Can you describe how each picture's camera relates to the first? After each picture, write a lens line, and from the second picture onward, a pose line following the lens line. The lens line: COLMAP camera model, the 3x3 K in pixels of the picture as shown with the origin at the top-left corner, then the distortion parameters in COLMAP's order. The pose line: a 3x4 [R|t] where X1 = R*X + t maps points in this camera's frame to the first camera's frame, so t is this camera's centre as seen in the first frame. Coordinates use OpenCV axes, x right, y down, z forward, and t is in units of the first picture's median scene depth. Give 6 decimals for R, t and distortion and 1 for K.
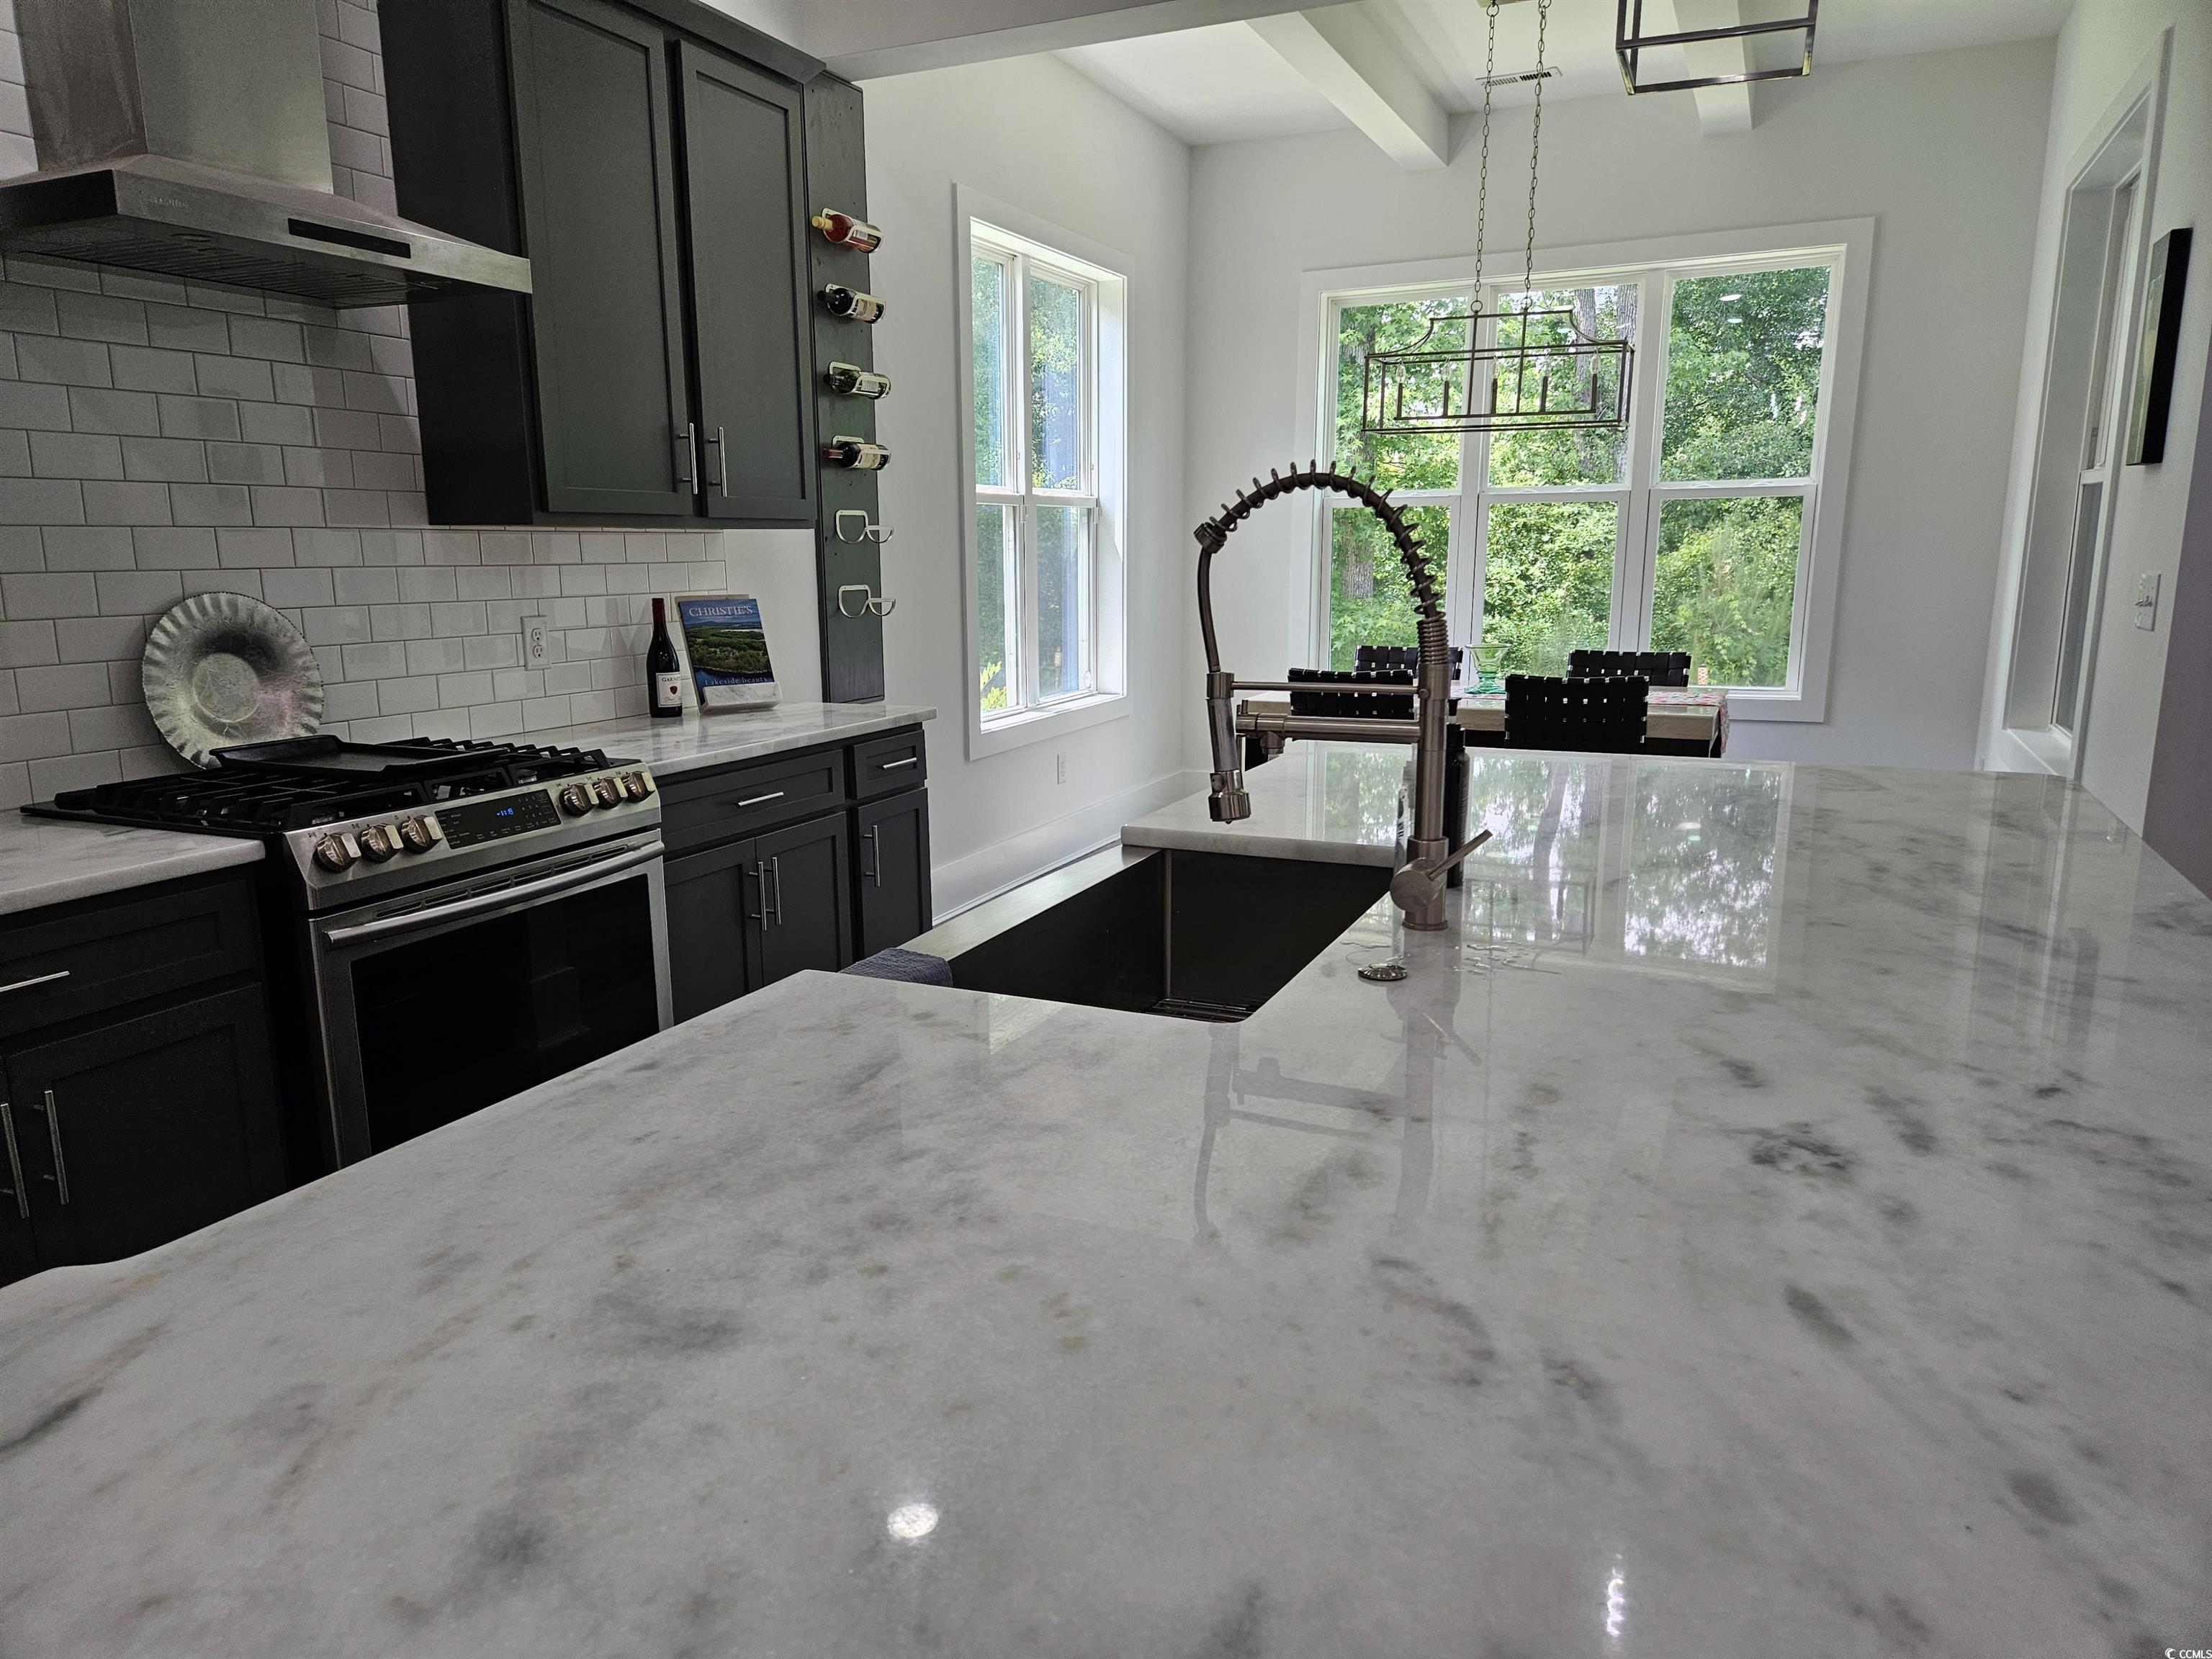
lens RADIAL K [[1501.2, 0, 1108.4], [0, 1501.2, 843.7], [0, 0, 1]] dist [0.048042, -0.003066]
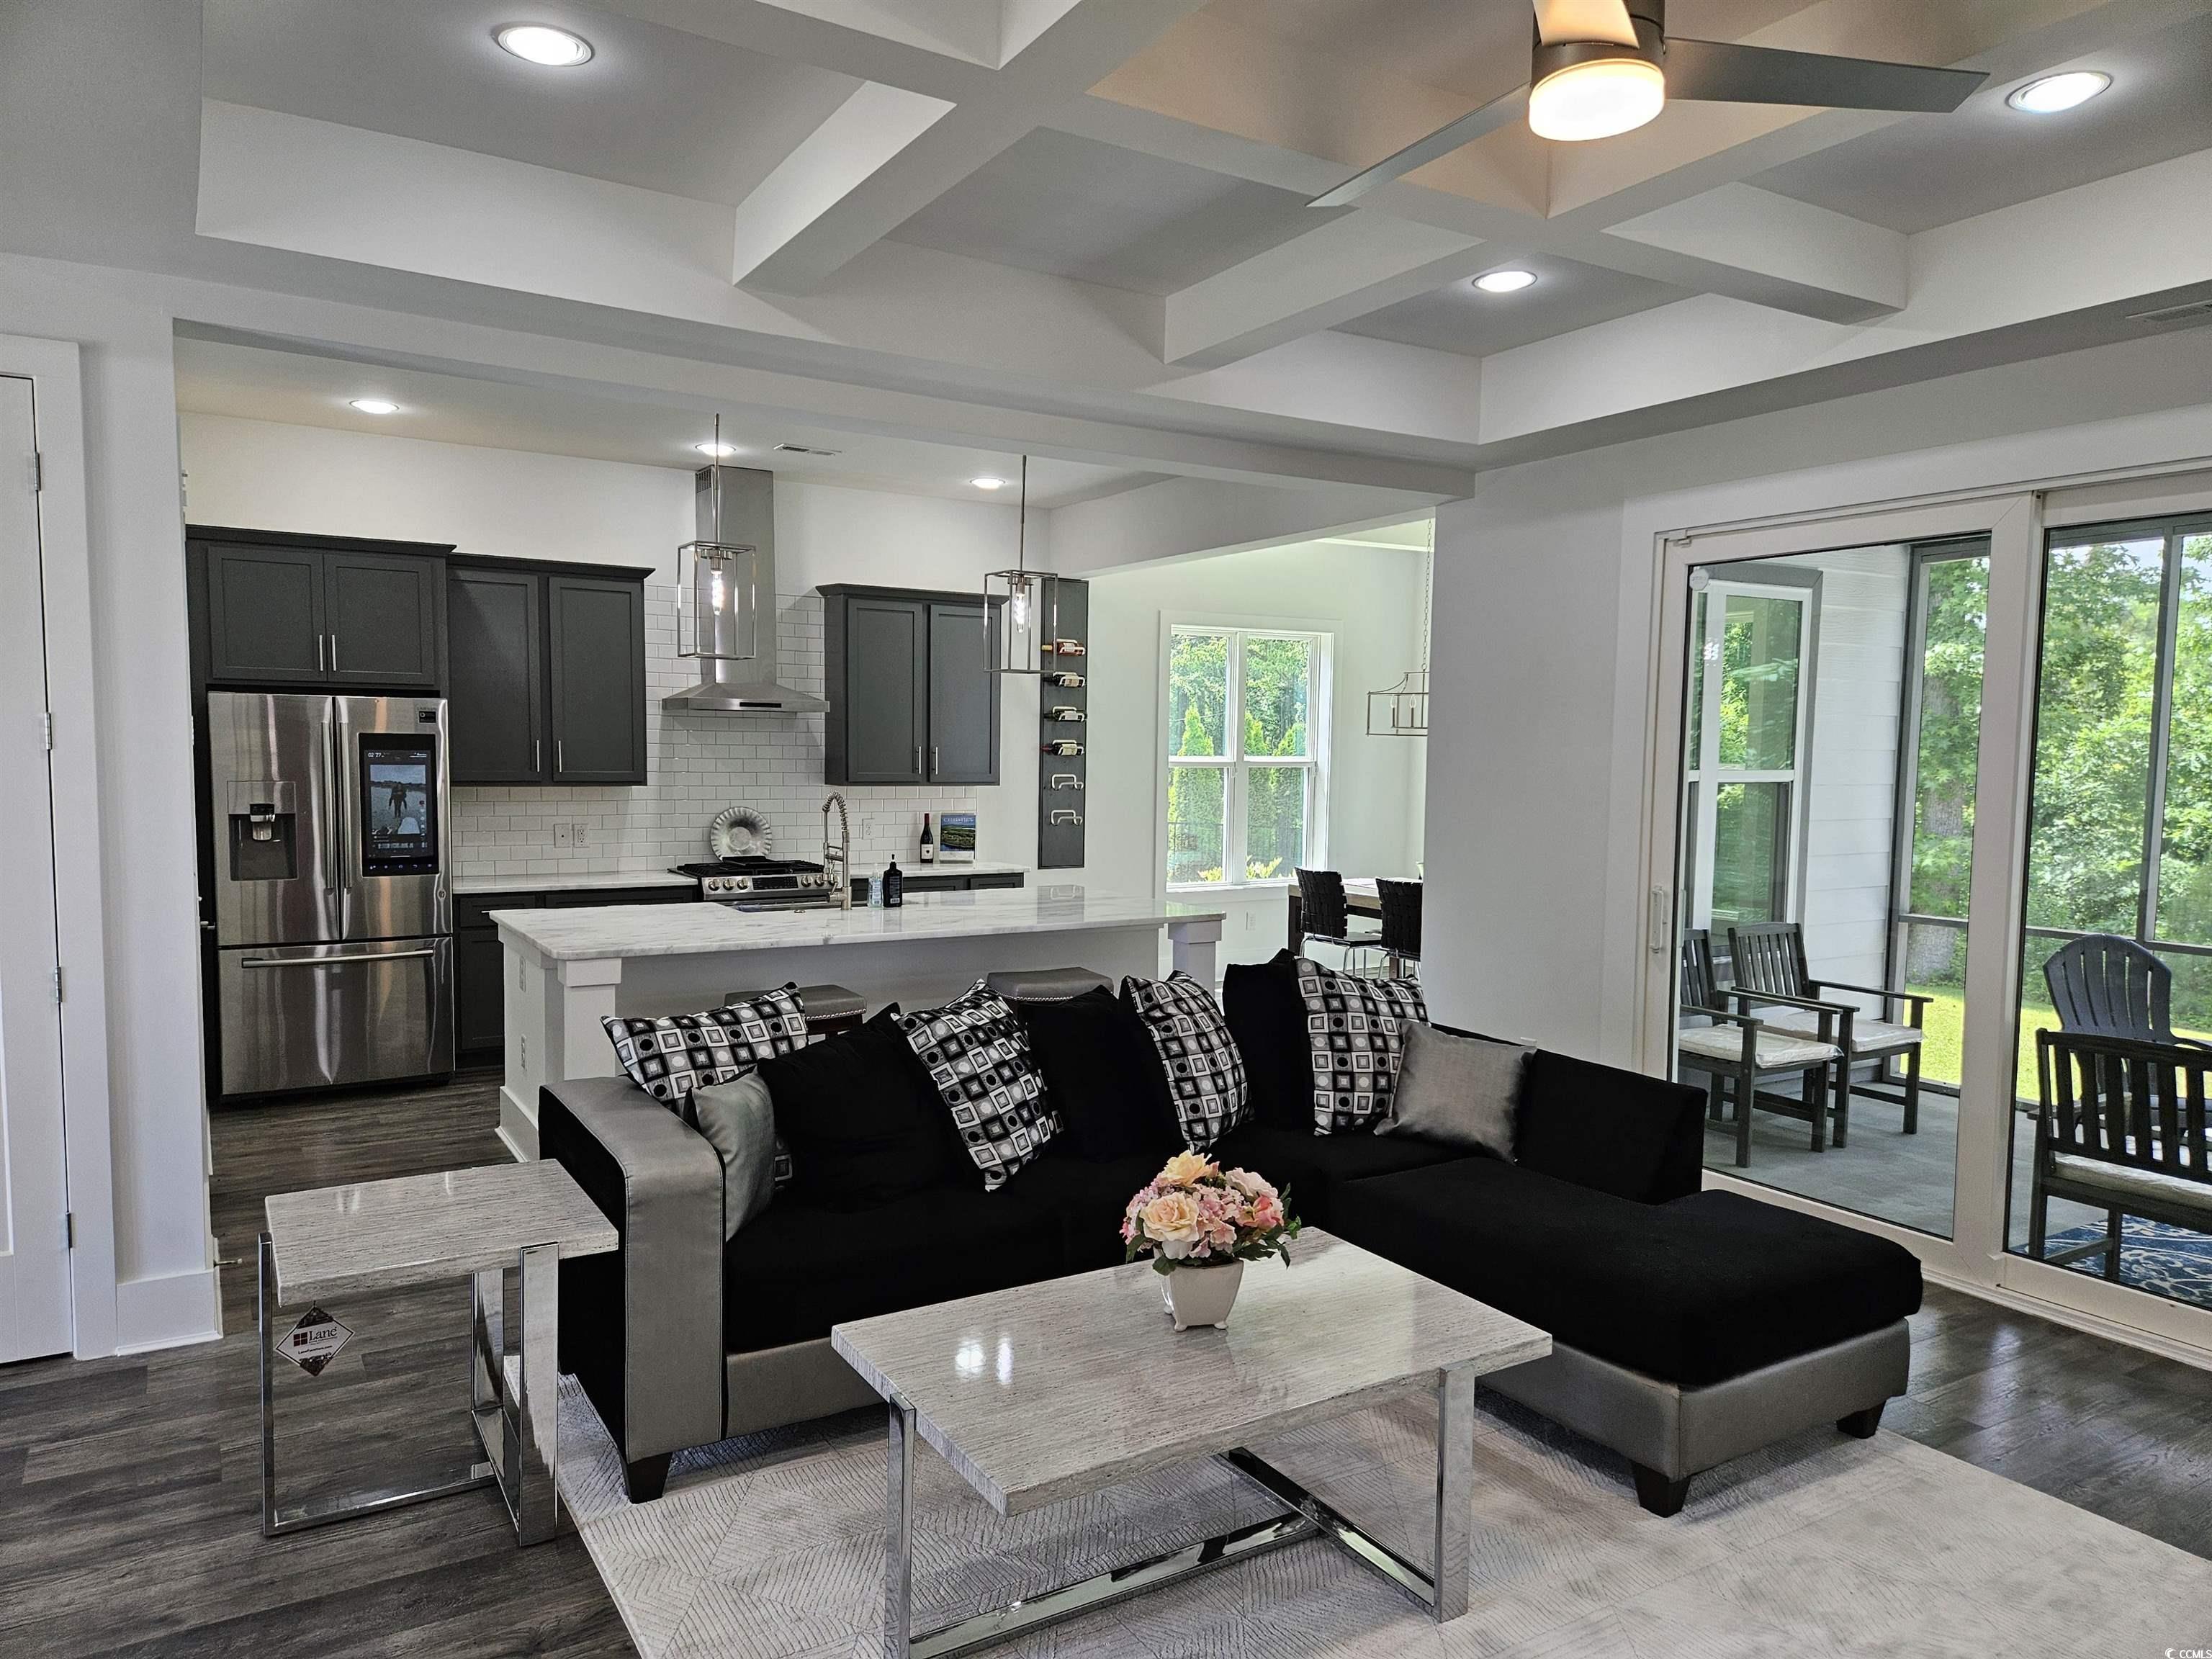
lens RADIAL K [[1501.2, 0, 1108.4], [0, 1501.2, 843.7], [0, 0, 1]] dist [0.048042, -0.003066]
pose [[0.826084, 0.059184, -0.560431, 1.313715], [-0.132391, 0.987019, -0.090913, 0.064436], [0.547776, 0.149298, 0.823196, -0.814558]]
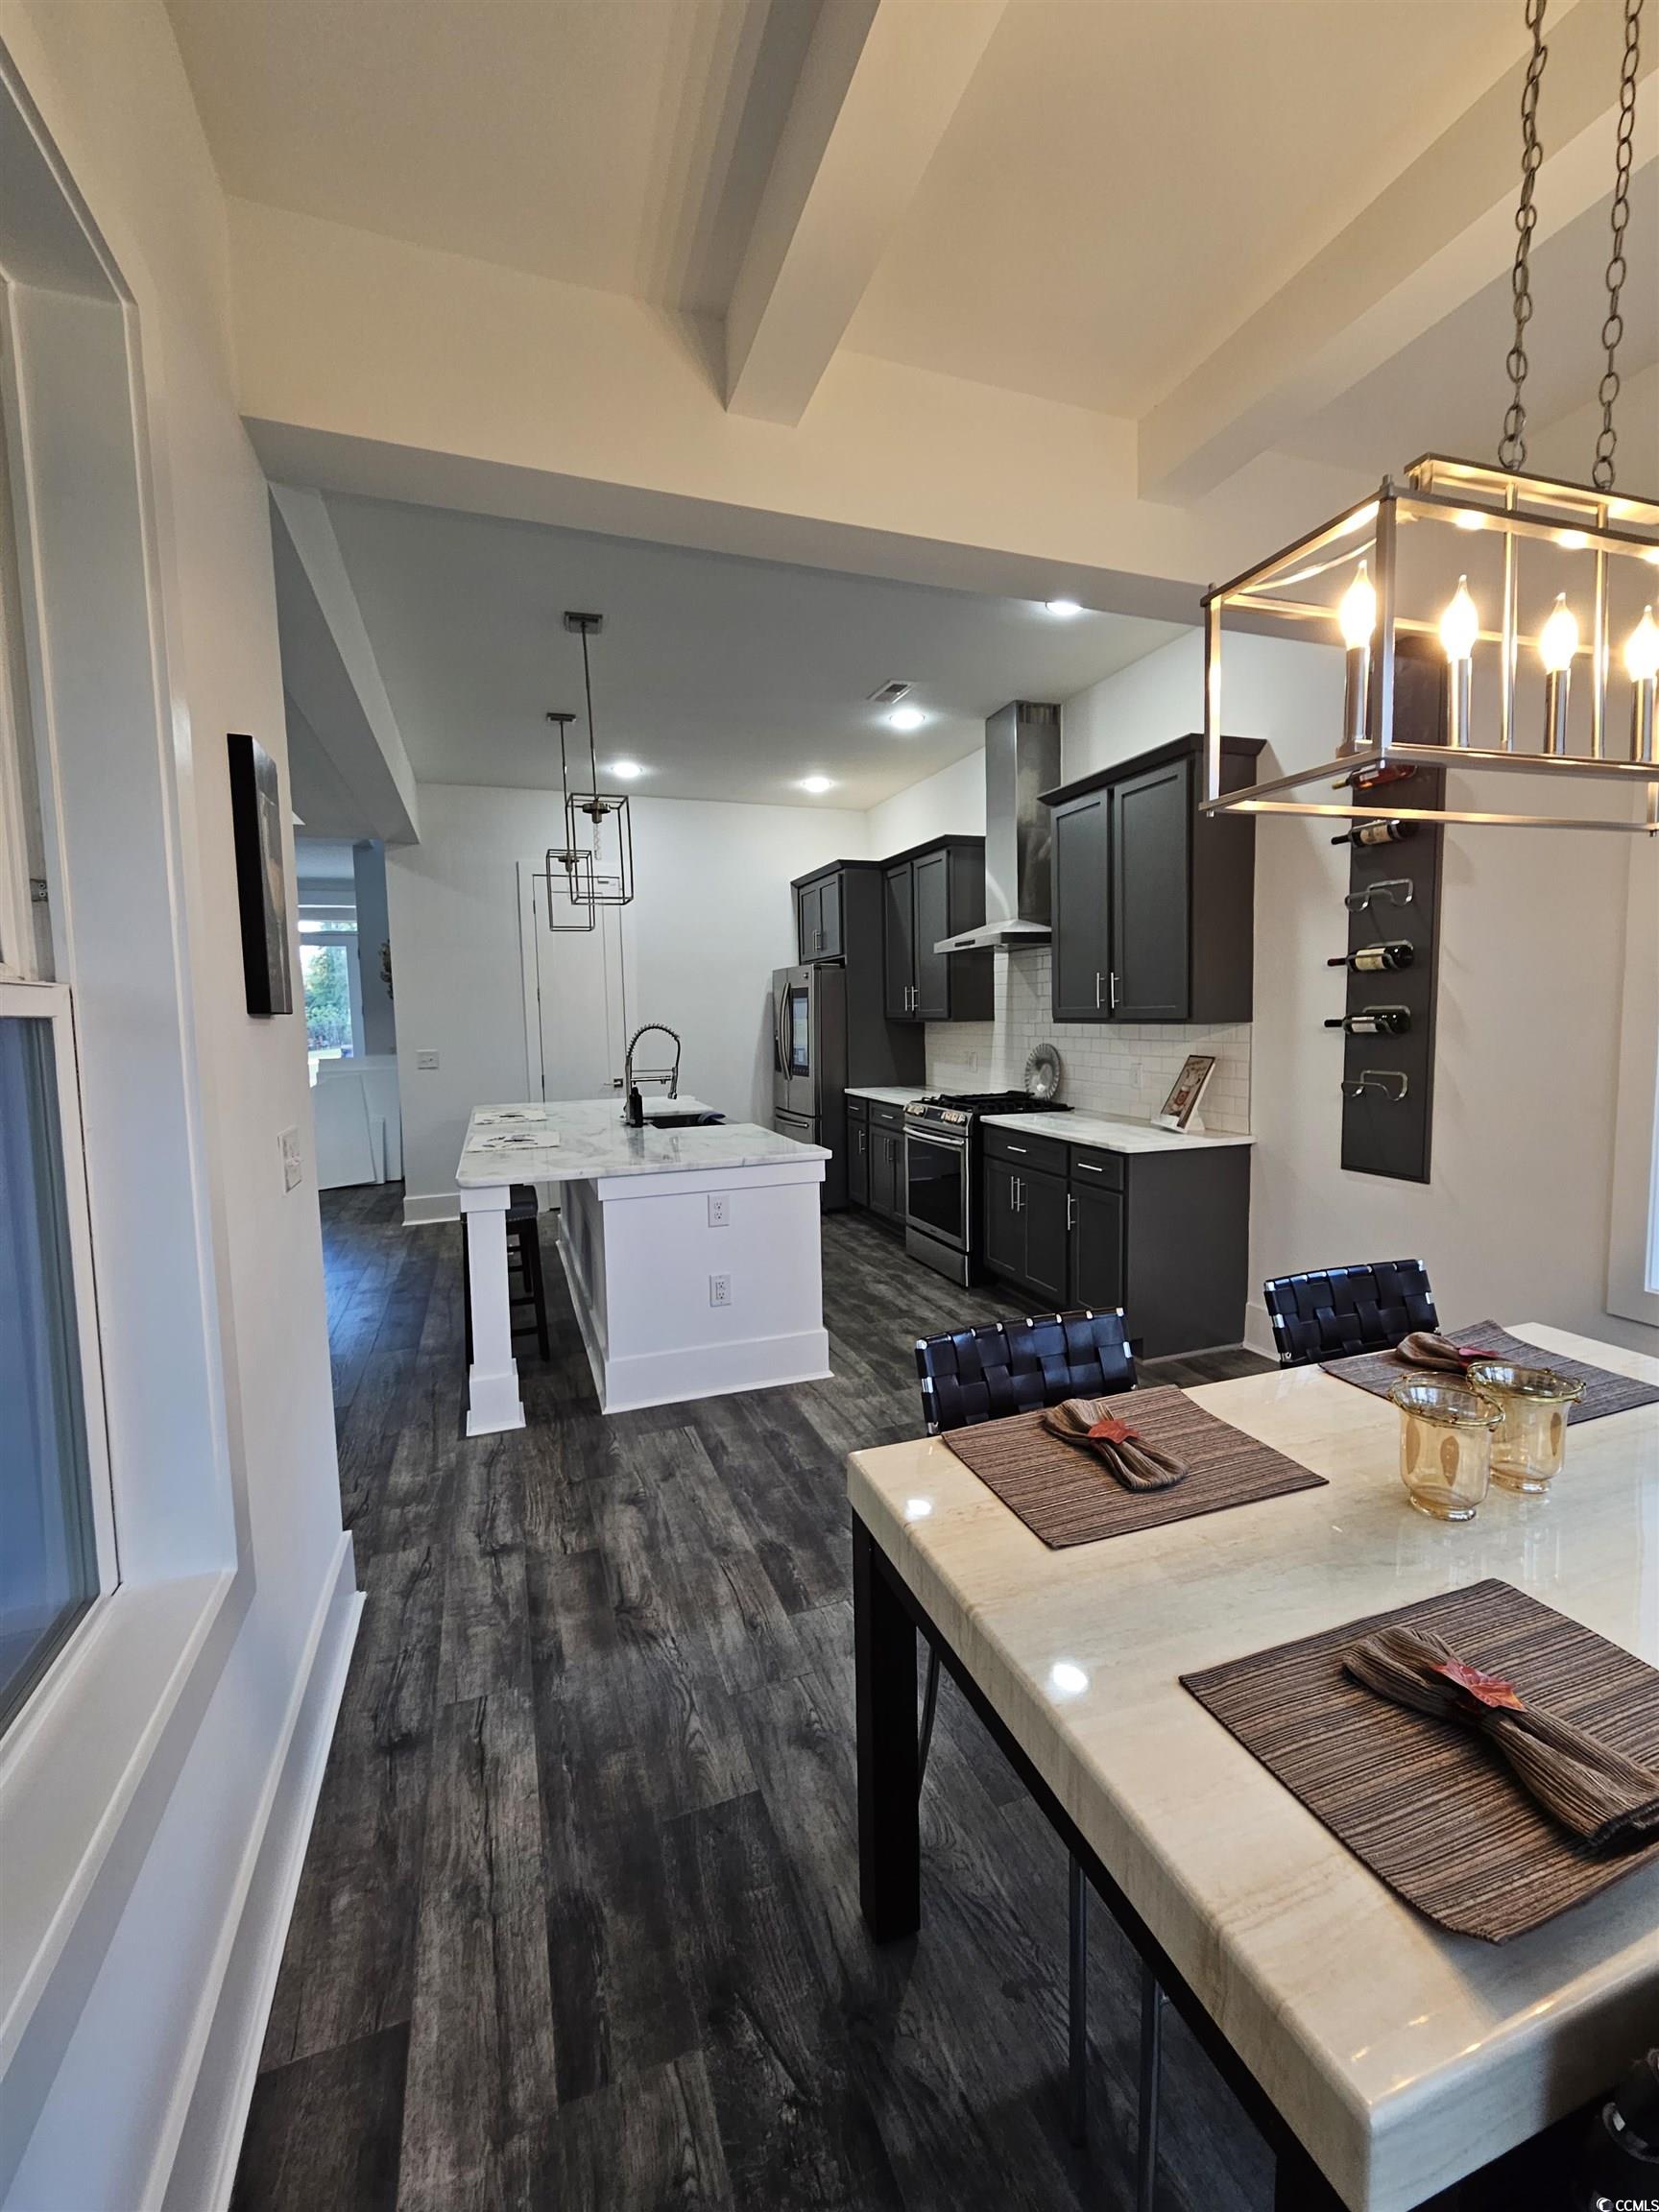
lens RADIAL K [[914.8, 0, 829.5], [0, 914.8, 1106.0], [0, 0, 1]] dist [0.000422, 0.000007]
pose [[-0.721599, 0.093033, -0.686032, 0.779652], [-0.111031, 0.962552, 0.247319, -0.349582], [0.683350, 0.254636, -0.684247, 1.544619]]
